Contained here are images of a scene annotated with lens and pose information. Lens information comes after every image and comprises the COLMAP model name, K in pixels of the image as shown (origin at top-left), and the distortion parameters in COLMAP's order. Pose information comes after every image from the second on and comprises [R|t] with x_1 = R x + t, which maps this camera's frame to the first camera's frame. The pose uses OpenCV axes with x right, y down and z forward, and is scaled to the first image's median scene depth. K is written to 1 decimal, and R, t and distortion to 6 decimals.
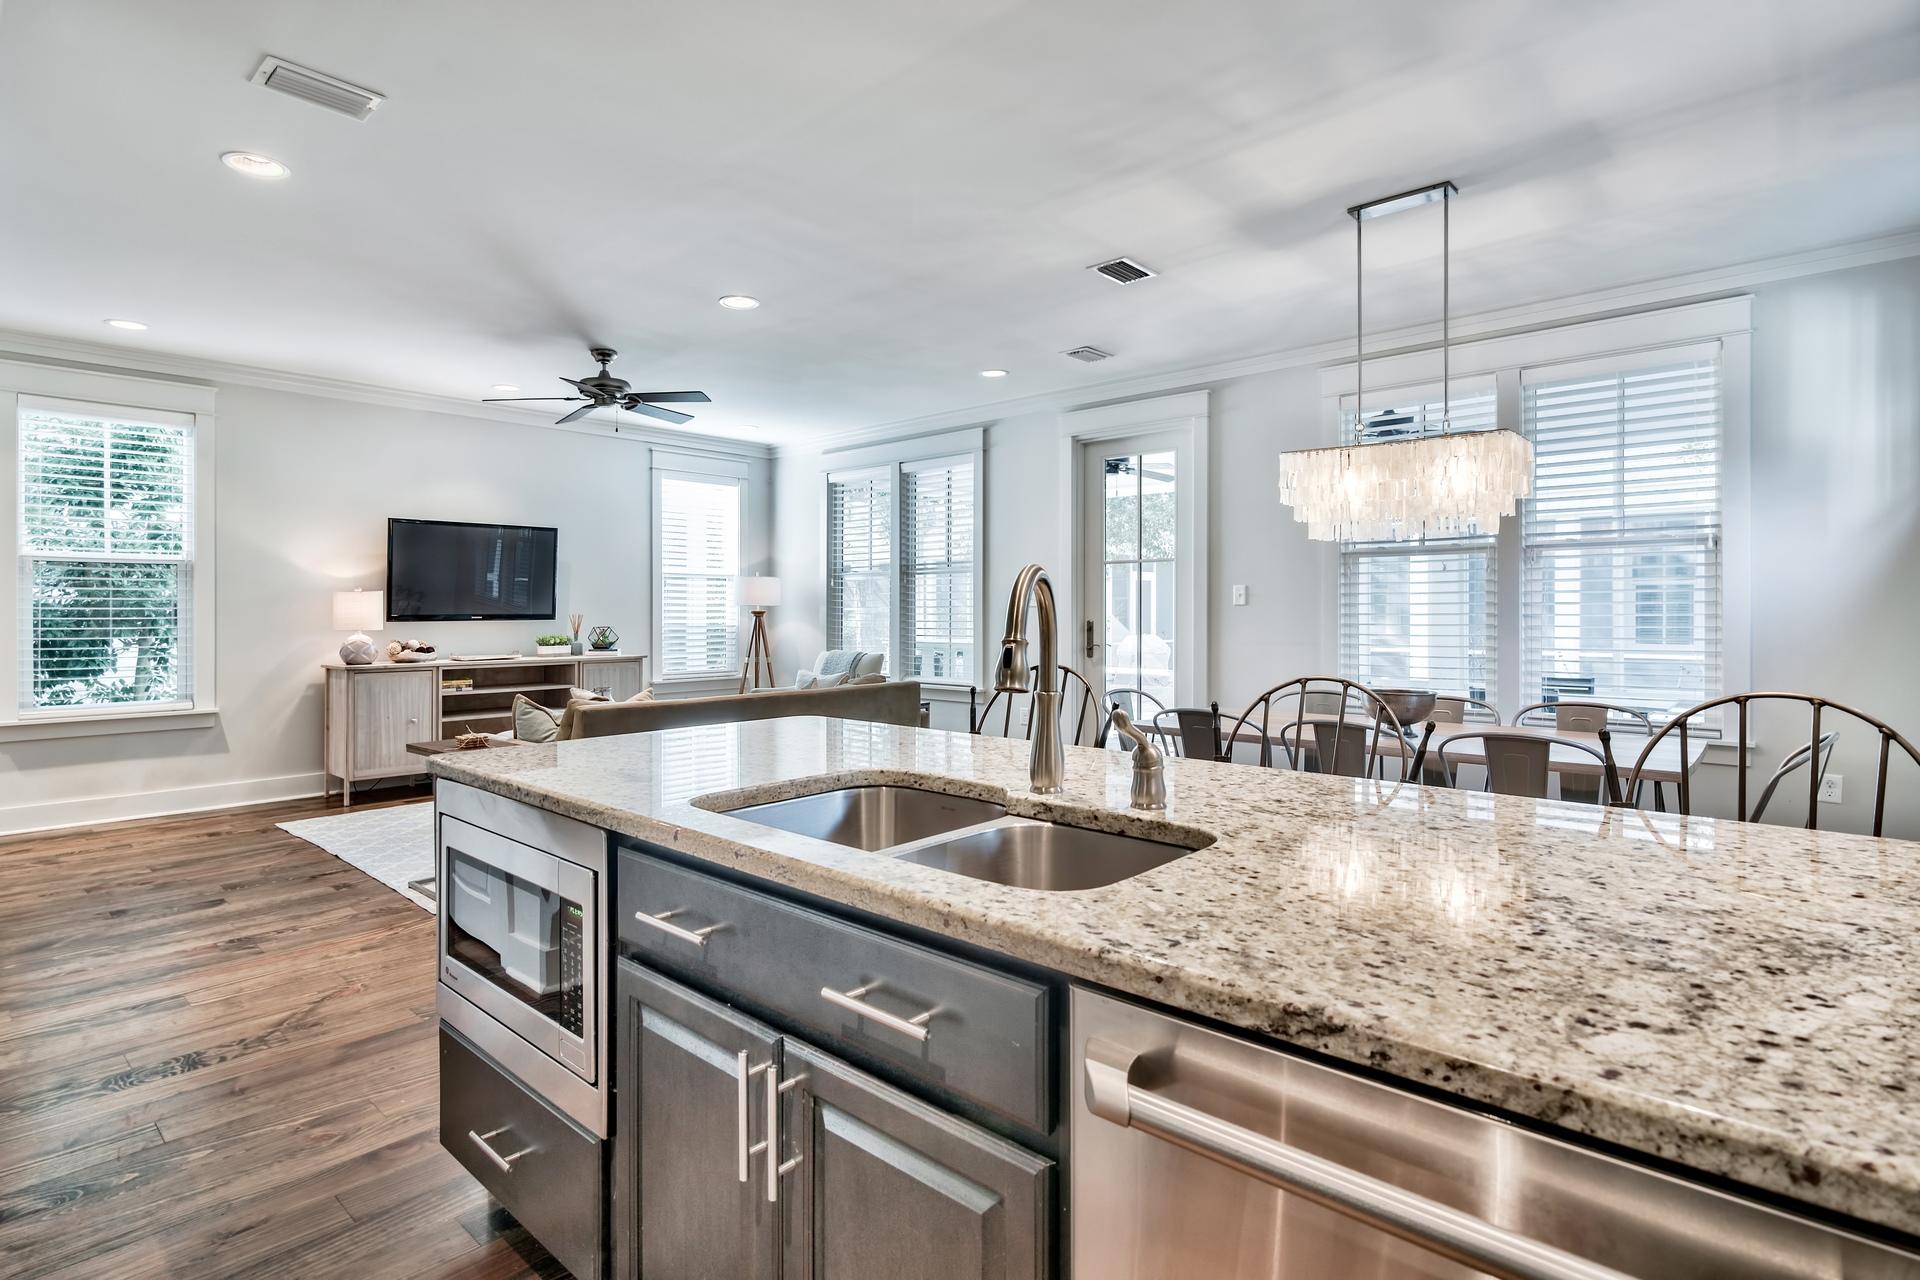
lens RADIAL K [[966.3, 0, 933.7], [0, 966.3, 612.6], [0, 0, 1]] dist [-0.000647, 0.000041]
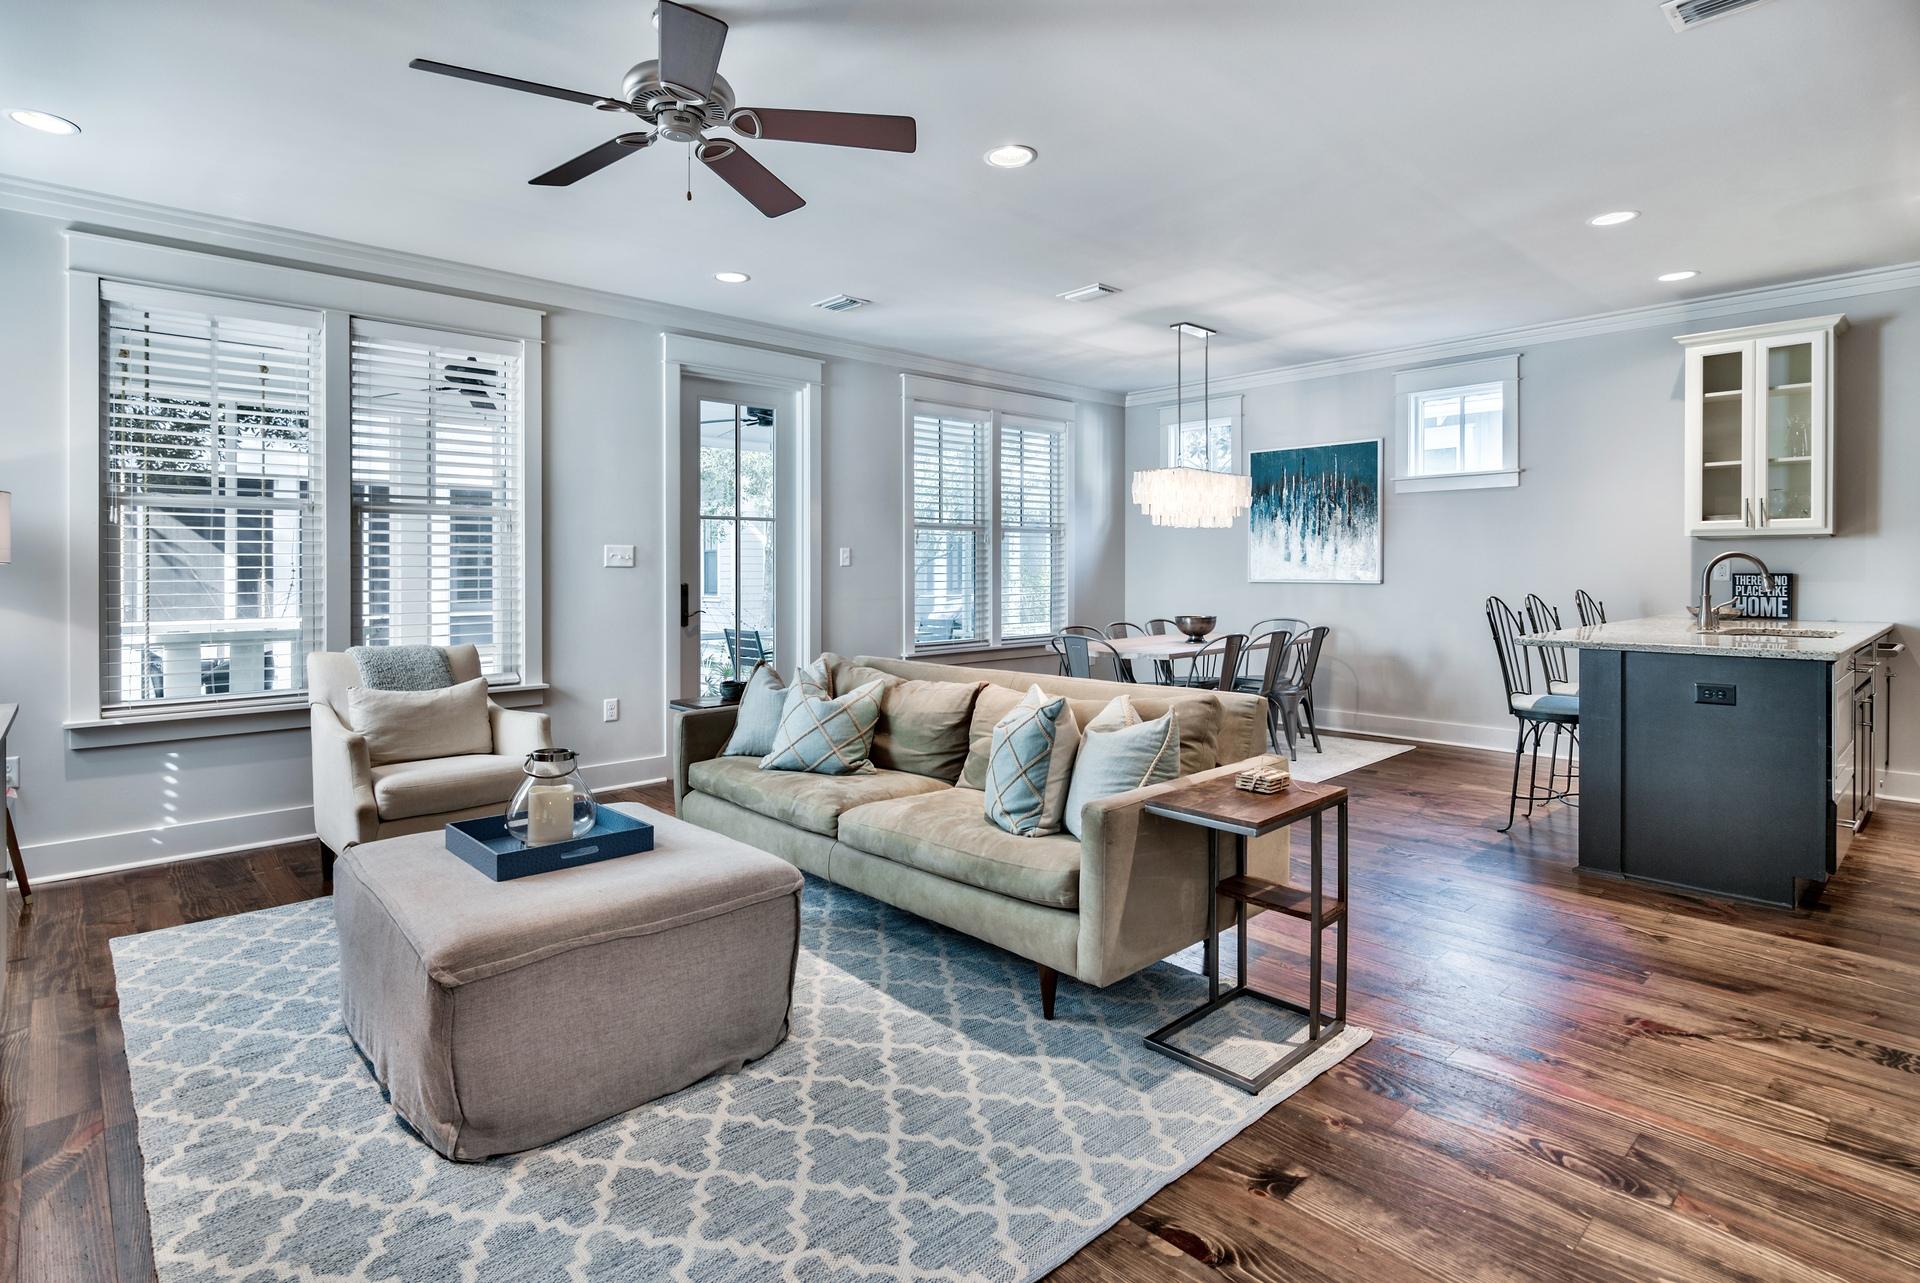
lens RADIAL K [[951.2, 0, 957.3], [0, 951.2, 594.3], [0, 0, 1]] dist [-0.001410, 0.000118]
pose [[0.072162, -0.023801, 0.997109, -0.699958], [0.007253, 0.999701, 0.023338, -0.000549], [-0.997367, 0.005548, 0.072313, 0.739832]]
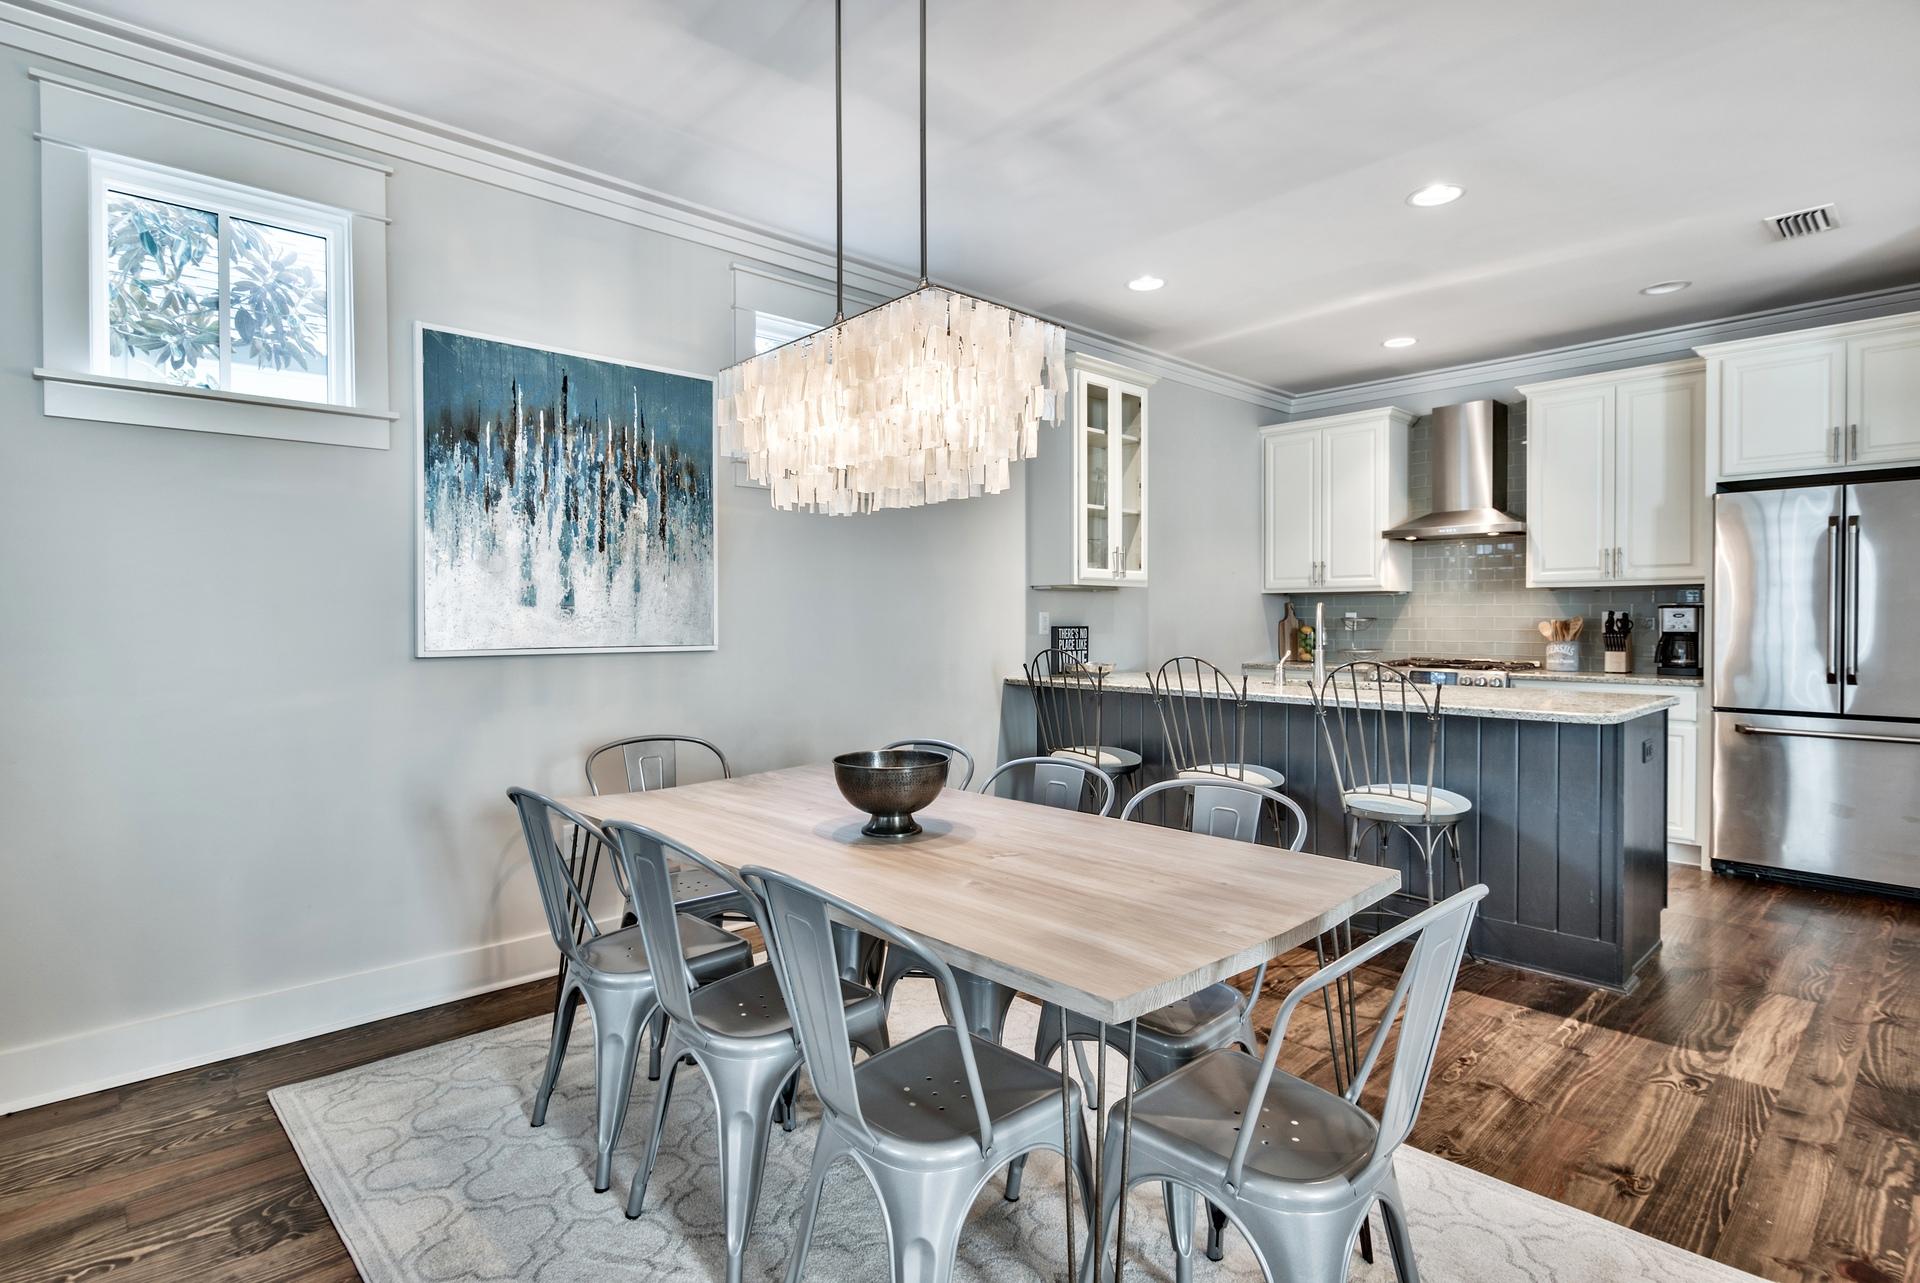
lens RADIAL K [[979.7, 0, 934.3], [0, 979.7, 639.7], [0, 0, 1]] dist [-0.012231, -0.000224]
pose [[-0.997017, 0.009440, 0.076597, 0.234873], [0.011162, 0.999694, 0.022083, -0.002067], [-0.076365, 0.022872, -0.996818, 0.920426]]
